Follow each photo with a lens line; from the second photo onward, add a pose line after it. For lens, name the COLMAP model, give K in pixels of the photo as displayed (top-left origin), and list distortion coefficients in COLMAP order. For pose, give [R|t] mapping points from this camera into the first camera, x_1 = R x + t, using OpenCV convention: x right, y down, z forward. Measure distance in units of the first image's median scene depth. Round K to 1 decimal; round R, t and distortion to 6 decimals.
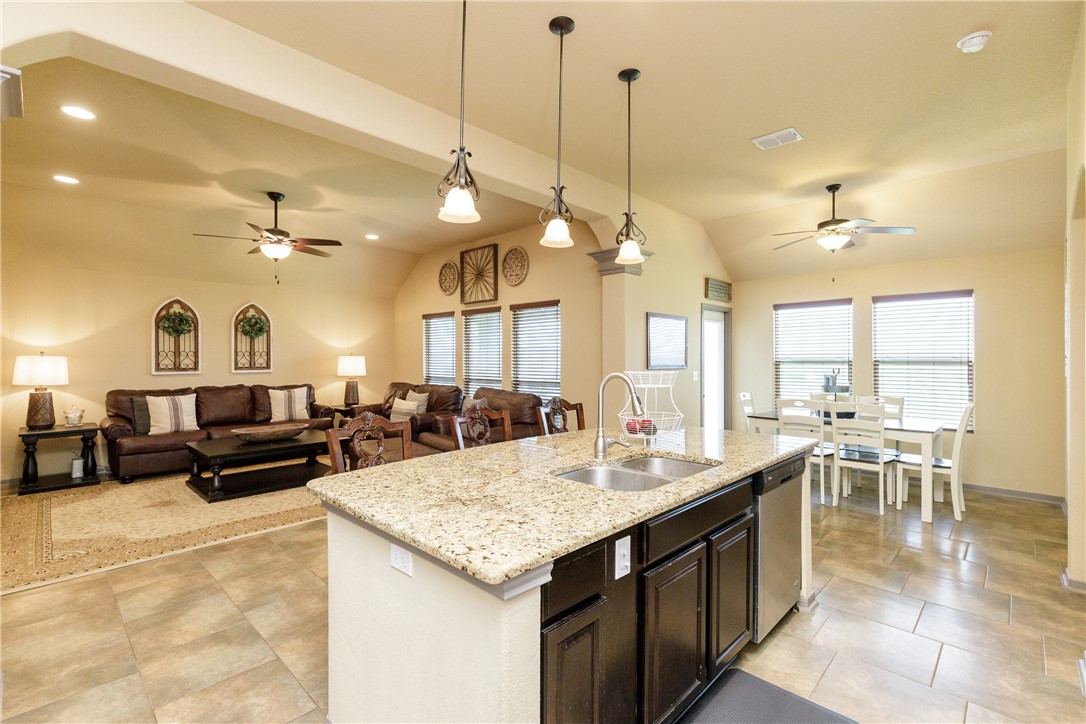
lens RADIAL K [[493.6, 0, 534.9], [0, 493.6, 354.9], [0, 0, 1]] dist [0.012522, -0.001233]
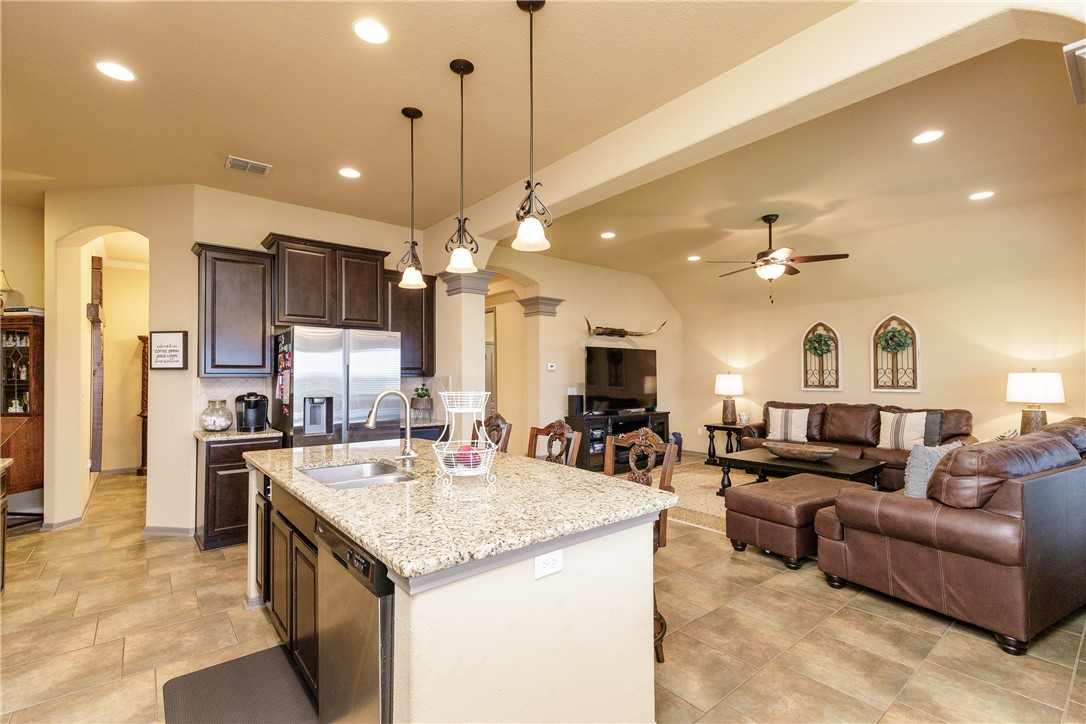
lens RADIAL K [[493.6, 0, 533.6], [0, 493.6, 368.0], [0, 0, 1]] dist [0.012522, -0.001233]
pose [[-0.095384, -0.015912, -0.995313, 0.482968], [0.008196, 0.999826, -0.016770, 0.002549], [0.995407, -0.009757, -0.095237, 0.541315]]
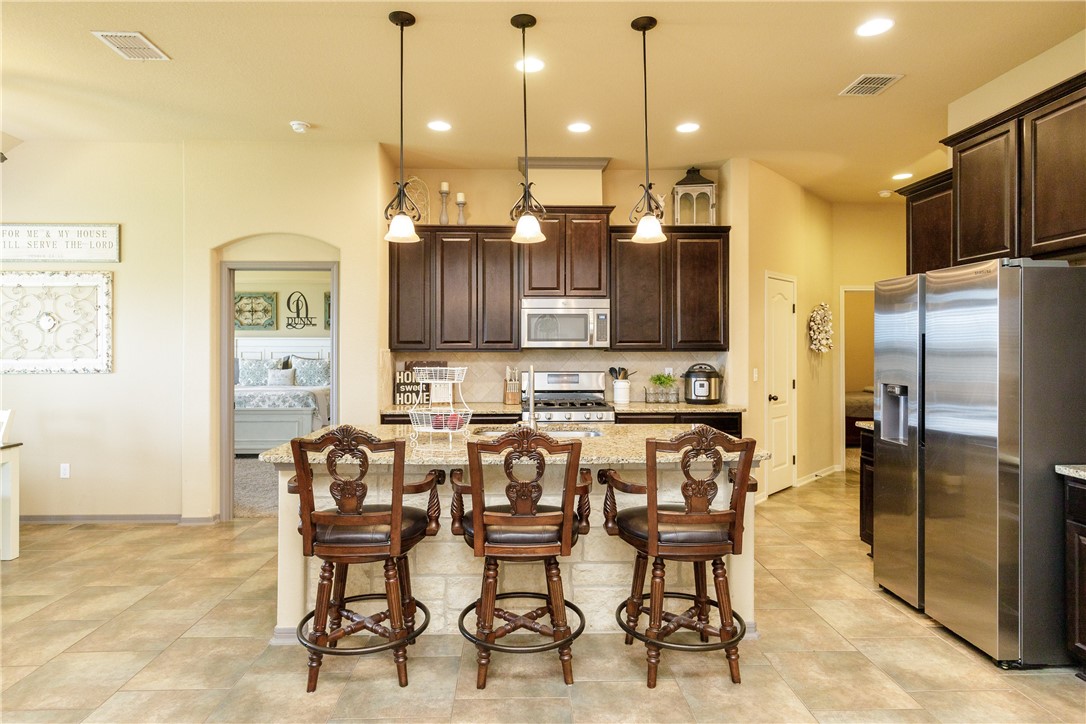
lens RADIAL K [[611.2, 0, 534.9], [0, 611.2, 346.3], [0, 0, 1]] dist [0.004123, 0.000391]
pose [[-0.734207, 0.002929, 0.678920, -0.347457], [-0.004451, 0.999948, -0.009127, 0.002095], [-0.678911, -0.009723, -0.734156, 0.820878]]
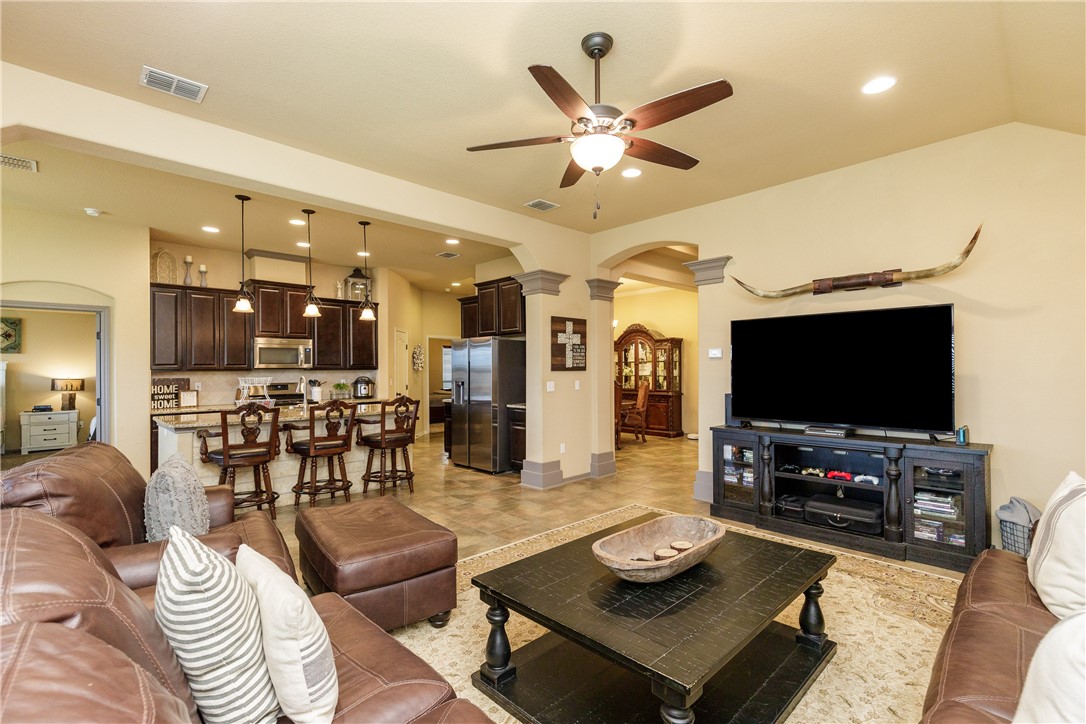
lens RADIAL K [[493.6, 0, 543.6], [0, 493.6, 362.6], [0, 0, 1]] dist [0.012522, -0.001233]
pose [[-0.999948, 0.008628, 0.005467, -0.412328], [0.008514, 0.999753, -0.020526, 0.012270], [-0.005642, -0.020478, -0.999774, 1.342791]]
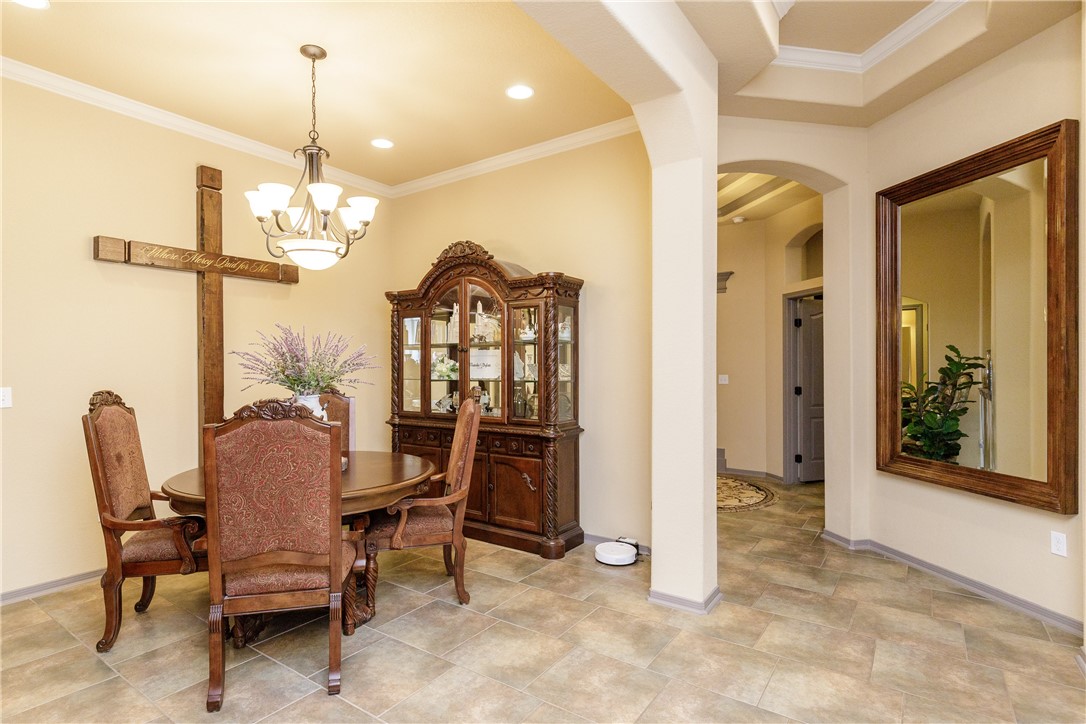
lens RADIAL K [[548.9, 0, 518.7], [0, 548.9, 366.8], [0, 0, 1]] dist [-0.001565, -0.003426]
pose [[-0.986405, 0.008589, -0.164110, -0.686443], [0.009088, 0.999956, -0.002288, 0.008643], [0.164083, -0.003748, -0.986439, 0.317782]]
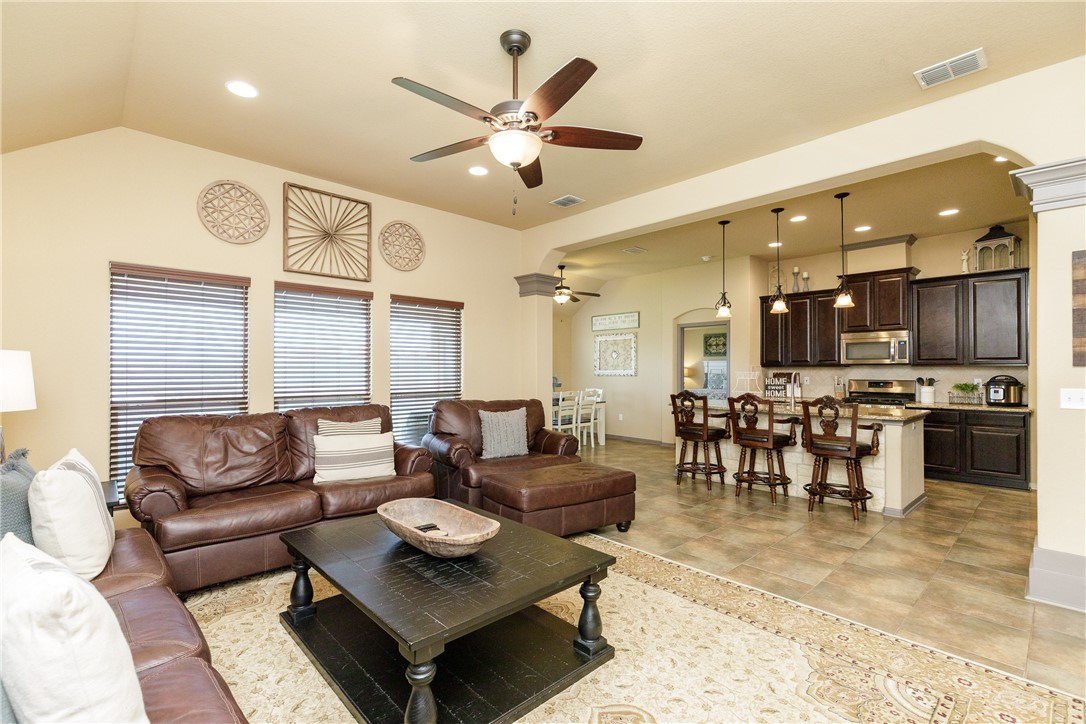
lens RADIAL K [[493.6, 0, 543.3], [0, 493.6, 363.4], [0, 0, 1]] dist [0.012522, -0.001233]
pose [[0.026323, 0.013729, 0.999559, -0.918924], [-0.008119, 0.999876, -0.013519, 0.016258], [-0.999621, -0.007760, 0.026431, 0.850411]]
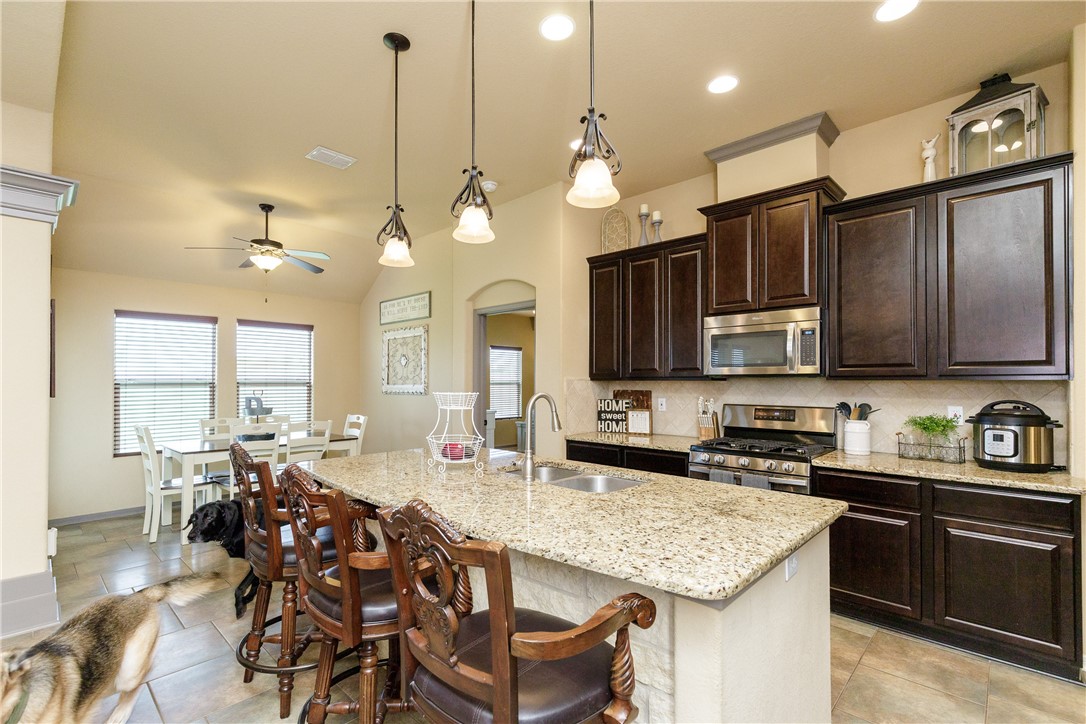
lens RADIAL K [[493.6, 0, 549.0], [0, 493.6, 372.9], [0, 0, 1]] dist [0.012522, -0.001233]
pose [[-0.035864, 0.015199, 0.999241, -0.331824], [-0.005992, 0.999863, -0.015424, 0.003618], [-0.999339, -0.006540, -0.035768, 0.389492]]
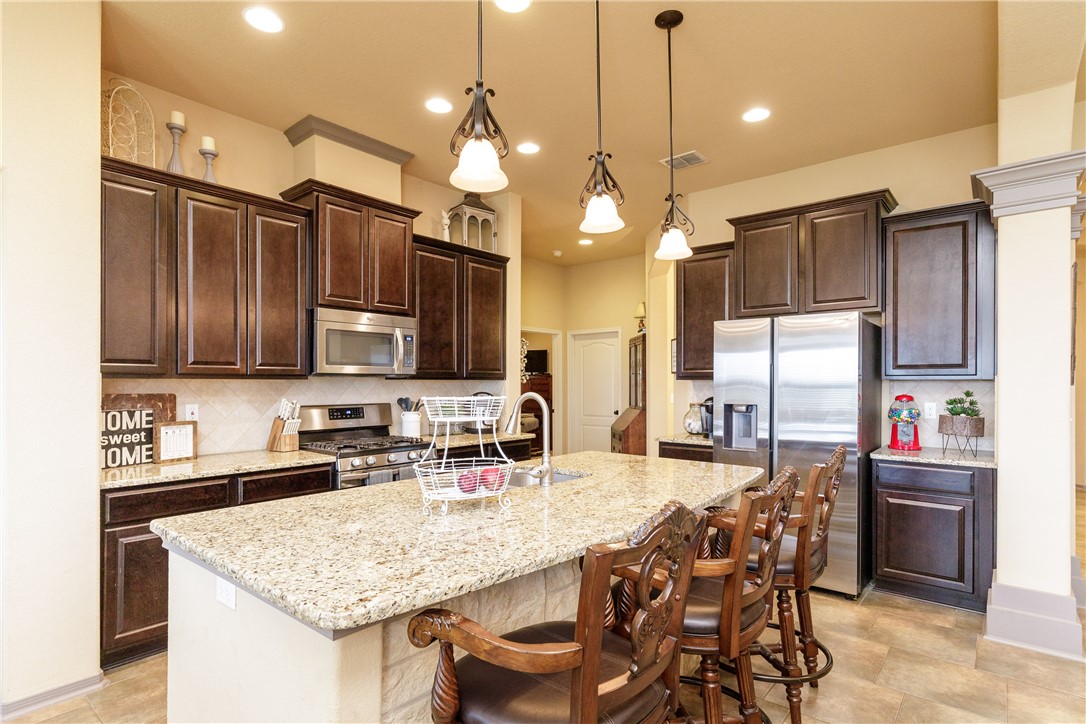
lens RADIAL K [[548.9, 0, 542.7], [0, 548.9, 379.2], [0, 0, 1]] dist [-0.001565, -0.003426]
pose [[-0.995908, -0.004630, -0.090258, 0.087208], [-0.003579, 0.999924, -0.011799, 0.008456], [0.090306, -0.011428, -0.995848, 0.790525]]
